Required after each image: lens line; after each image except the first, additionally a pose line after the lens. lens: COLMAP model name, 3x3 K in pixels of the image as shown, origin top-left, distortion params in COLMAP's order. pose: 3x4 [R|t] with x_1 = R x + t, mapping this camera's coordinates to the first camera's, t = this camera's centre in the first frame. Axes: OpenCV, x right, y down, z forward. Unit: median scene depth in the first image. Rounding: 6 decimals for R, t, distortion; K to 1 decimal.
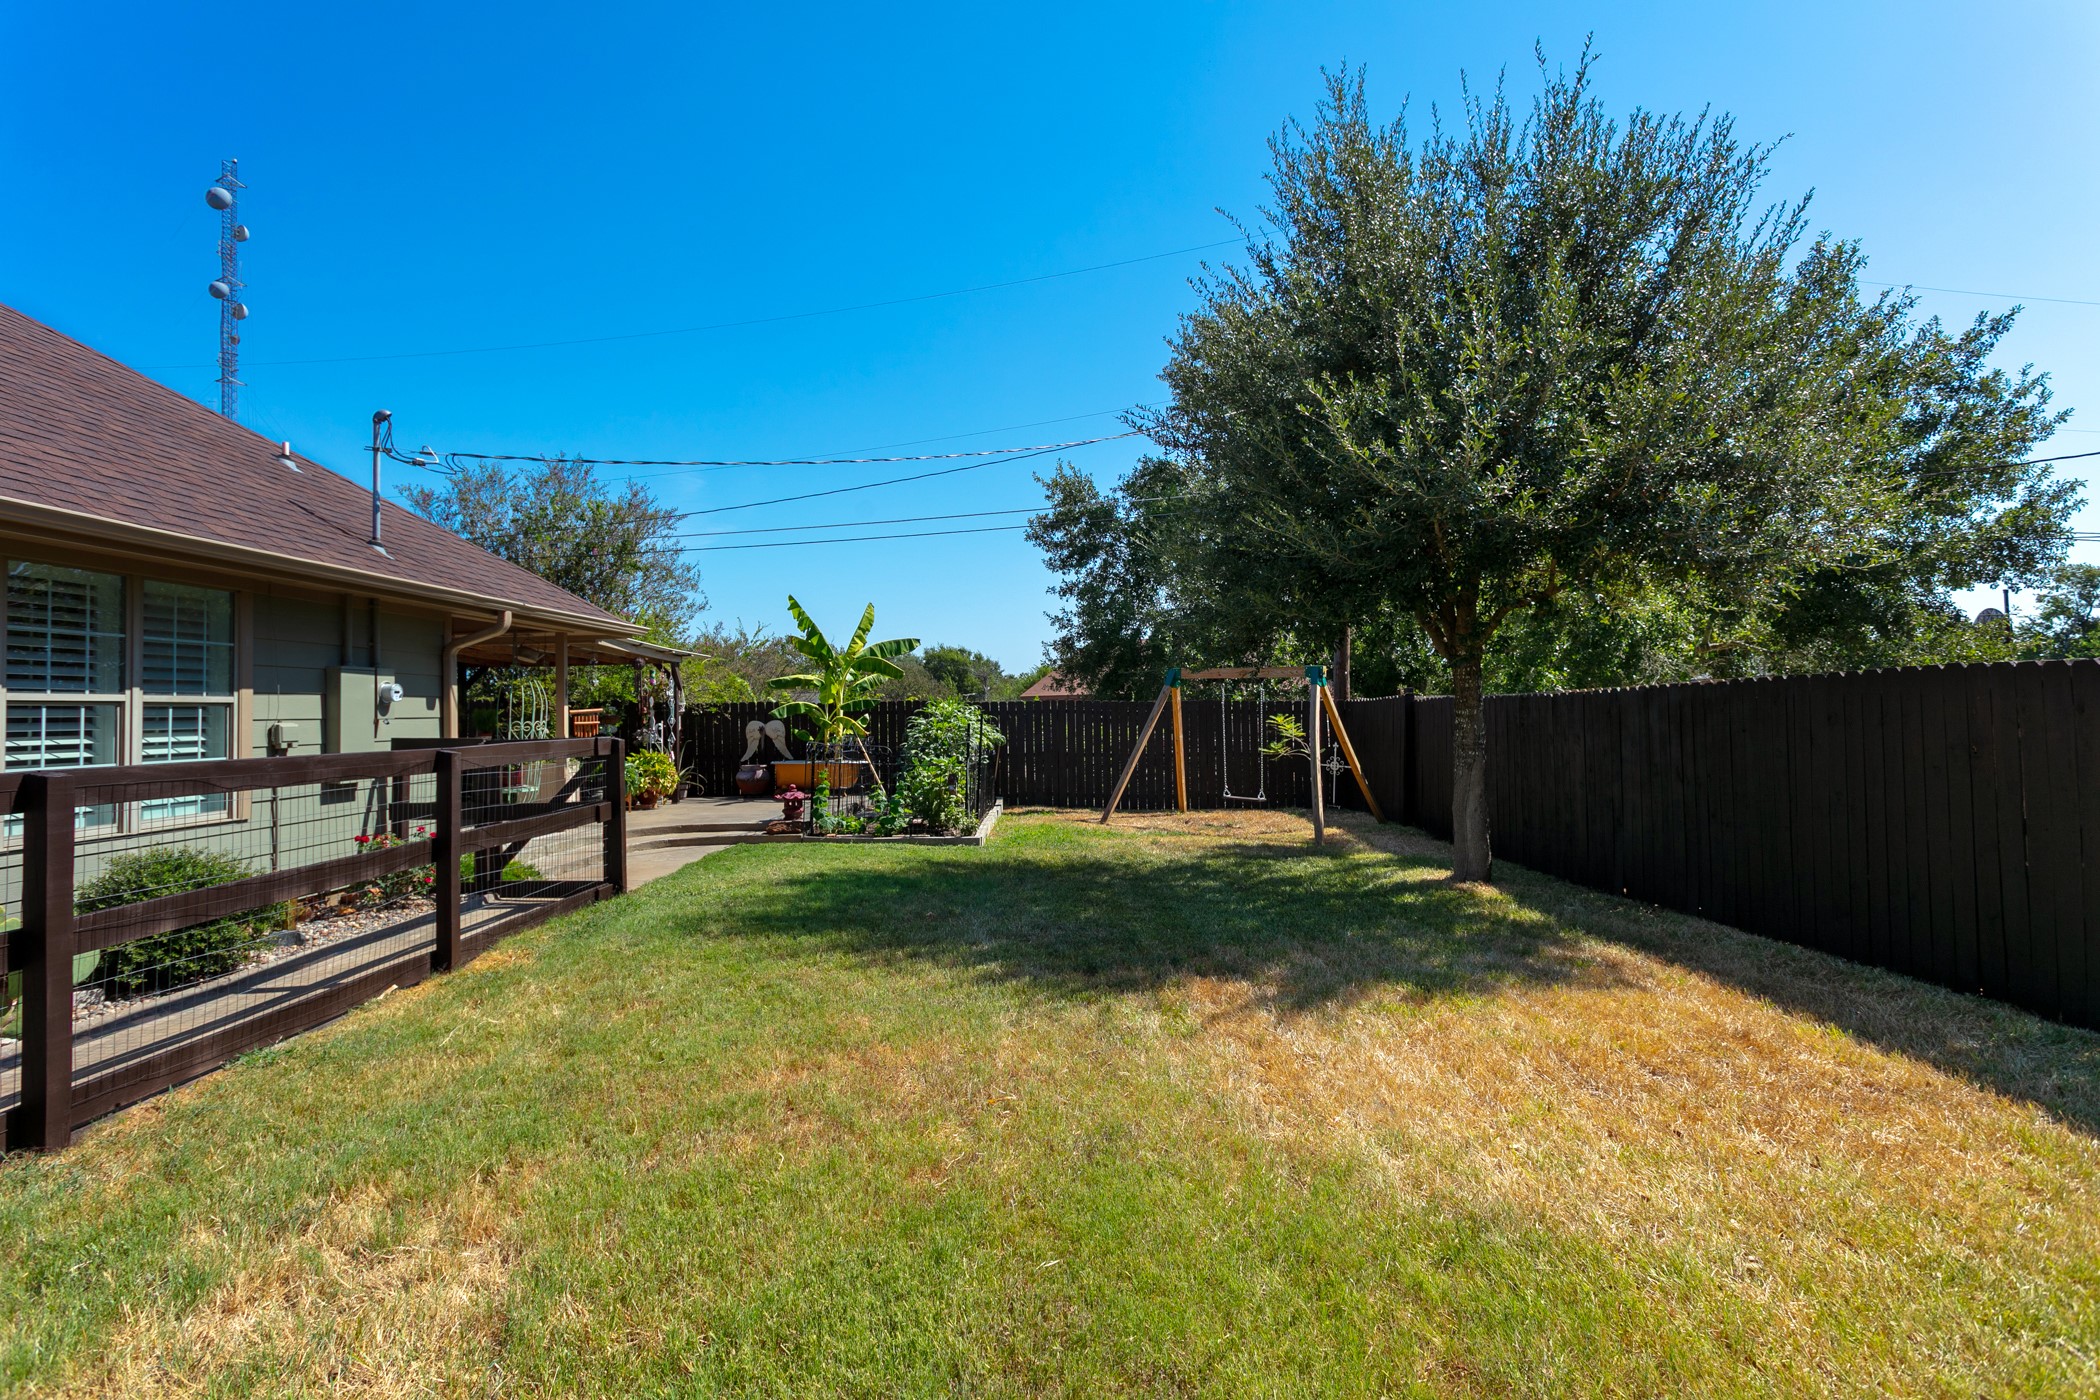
lens RADIAL K [[1049.2, 0, 1050.0], [0, 1049.2, 700.0], [0, 0, 1]] dist [0.039802, -0.000157]
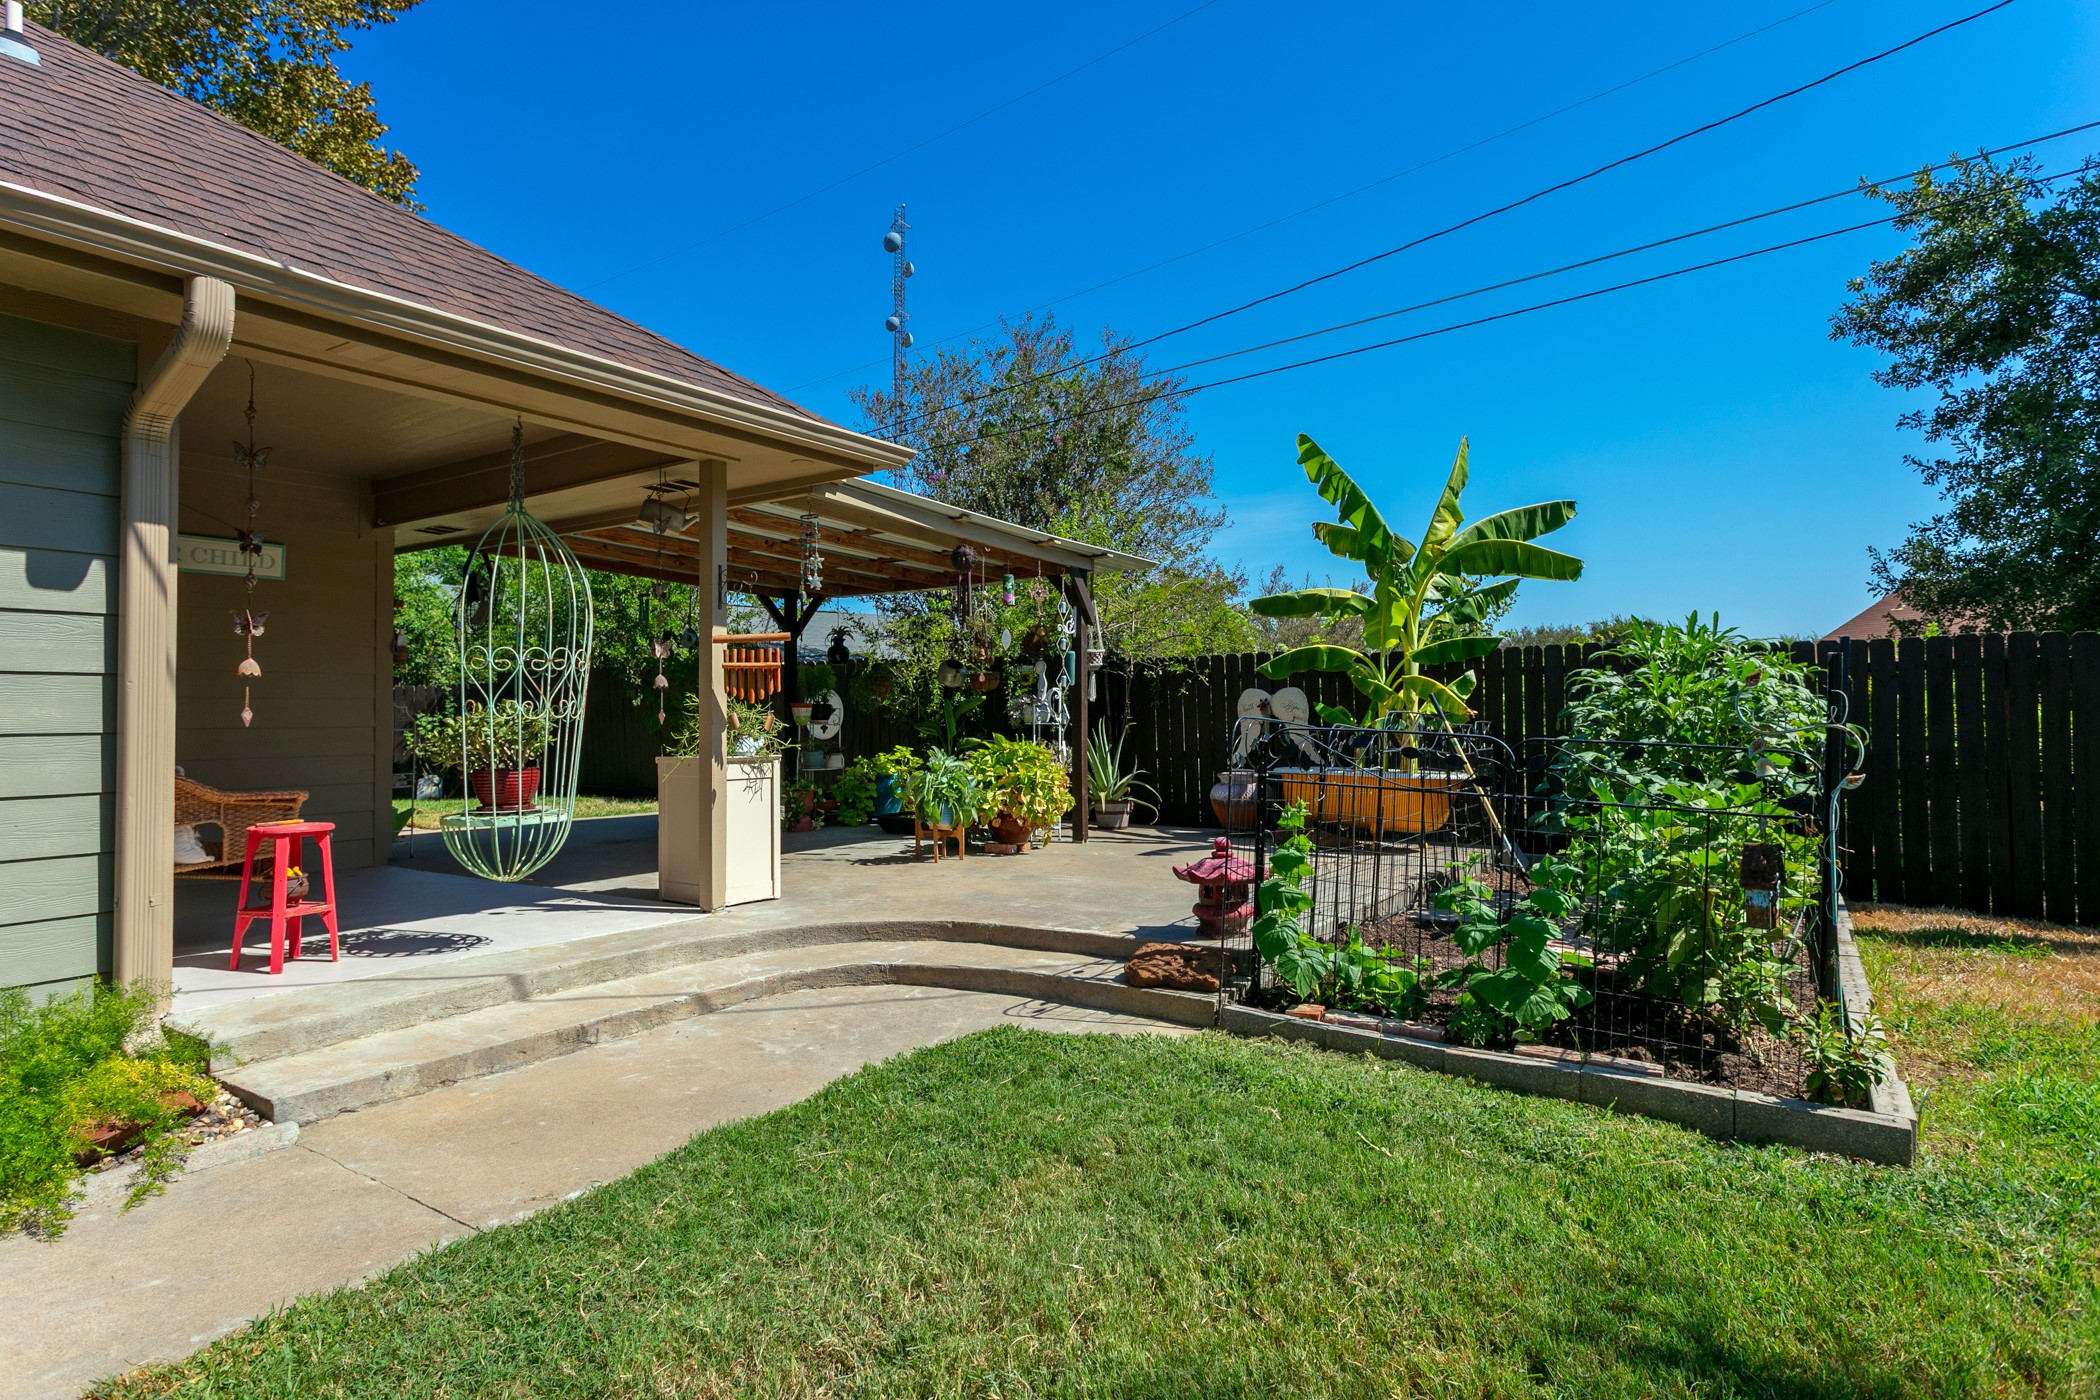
lens RADIAL K [[1048.9, 0, 1047.6], [0, 1048.9, 669.9], [0, 0, 1]] dist [0.001939, 0.000375]
pose [[0.826487, -0.013303, -0.562798, -0.070959], [-0.002449, 0.999626, -0.027225, 0.025839], [0.562950, 0.023879, 0.826146, 0.525051]]
